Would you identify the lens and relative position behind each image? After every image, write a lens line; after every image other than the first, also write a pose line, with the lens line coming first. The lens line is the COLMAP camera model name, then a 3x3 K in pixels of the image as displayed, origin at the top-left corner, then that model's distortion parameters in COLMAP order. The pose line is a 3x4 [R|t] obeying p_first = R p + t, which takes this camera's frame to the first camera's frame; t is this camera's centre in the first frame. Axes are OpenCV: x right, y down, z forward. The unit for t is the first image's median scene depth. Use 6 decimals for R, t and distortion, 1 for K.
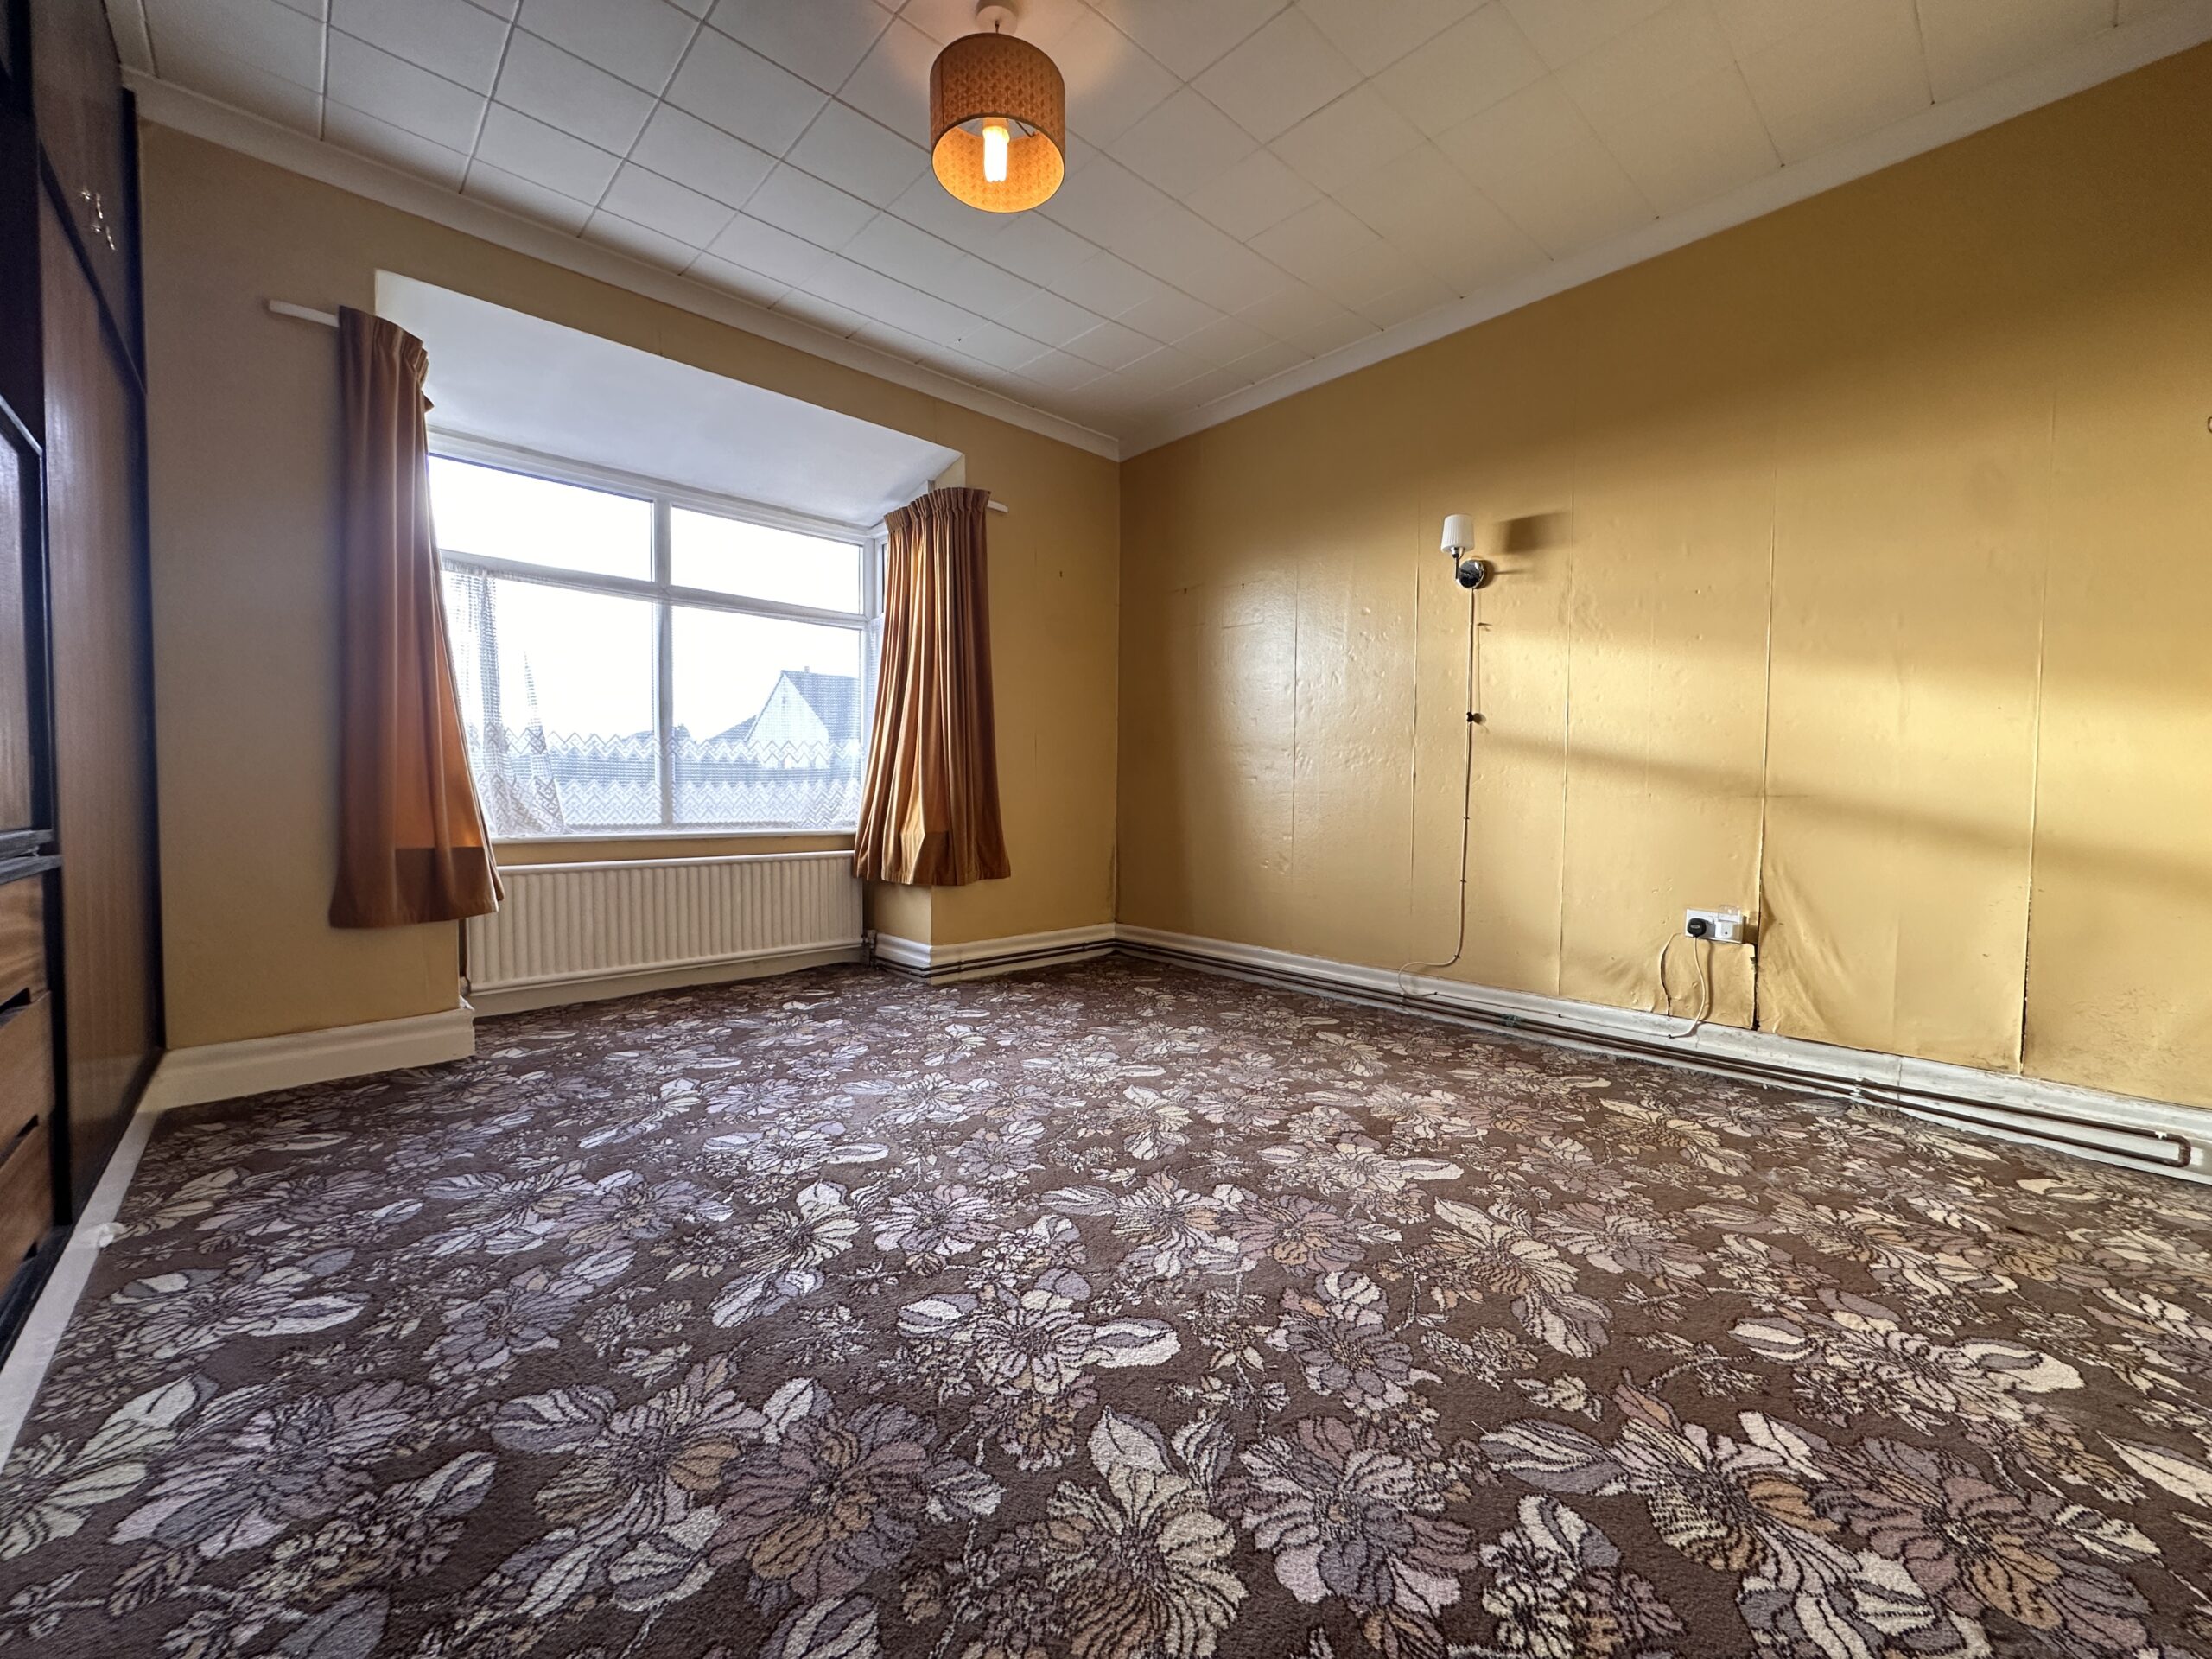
lens RADIAL K [[878.3, 0, 1118.1], [0, 878.3, 822.8], [0, 0, 1]] dist [0.001385, 0.000032]
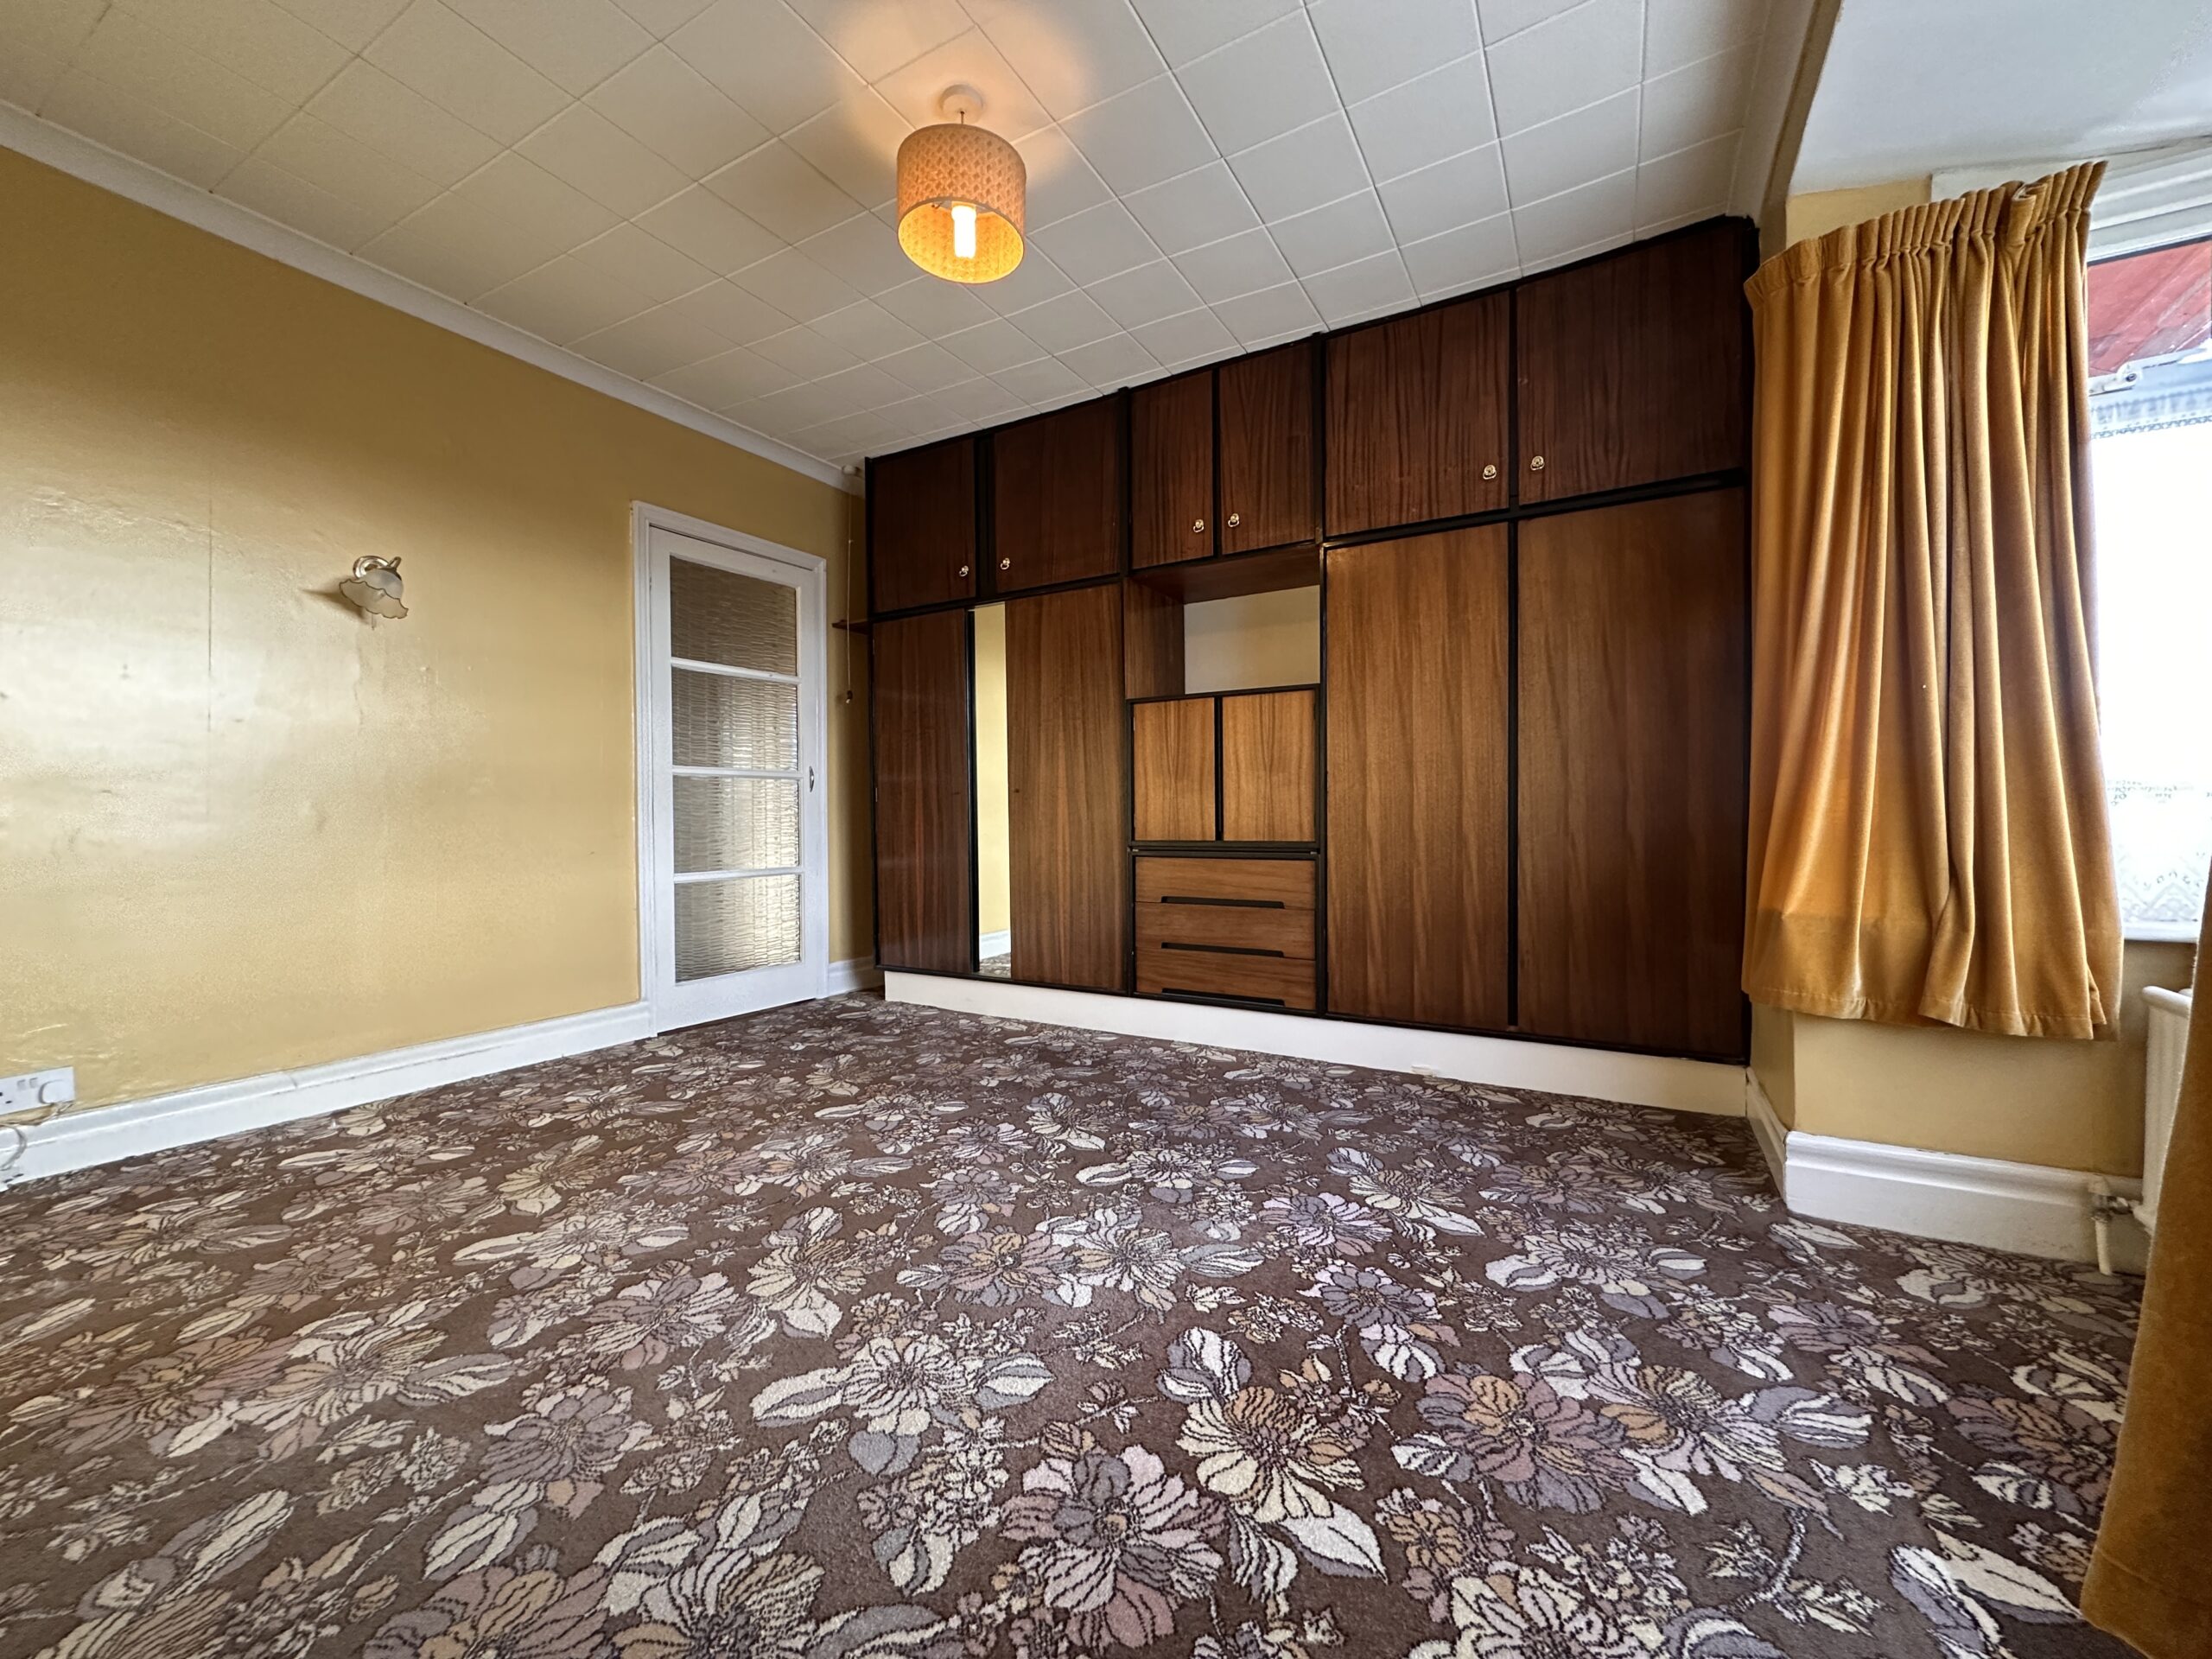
lens RADIAL K [[878.3, 0, 1105.7], [0, 878.3, 817.3], [0, 0, 1]] dist [0.001385, 0.000032]
pose [[-0.957969, 0.003213, -0.286852, 0.005769], [-0.007847, 0.999270, 0.037398, -0.099395], [0.286763, 0.038077, -0.957245, 2.109858]]
